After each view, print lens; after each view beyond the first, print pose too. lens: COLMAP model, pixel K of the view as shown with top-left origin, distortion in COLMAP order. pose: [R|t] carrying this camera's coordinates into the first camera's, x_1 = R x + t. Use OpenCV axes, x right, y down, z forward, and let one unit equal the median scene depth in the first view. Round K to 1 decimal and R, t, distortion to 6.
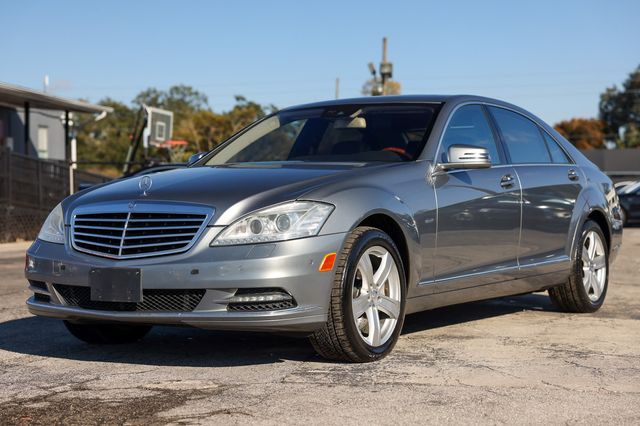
lens RADIAL K [[1164.3, 0, 325.9], [0, 1164.3, 215.2], [0, 0, 1]] dist [0.159143, 0.000000]
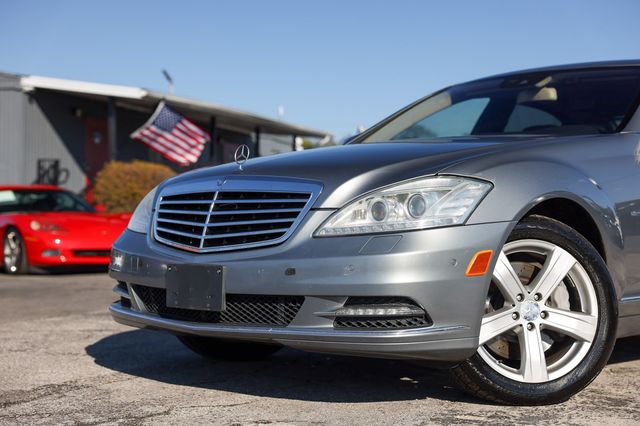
lens RADIAL K [[1036.2, 0, 320.5], [0, 1036.2, 219.3], [0, 0, 1]] dist [0.204882, 0.000000]
pose [[0.977200, 0.013802, -0.211874, 0.039258], [-0.017689, 0.999708, -0.016464, 0.025637], [0.211584, 0.019836, 0.977158, 0.364981]]
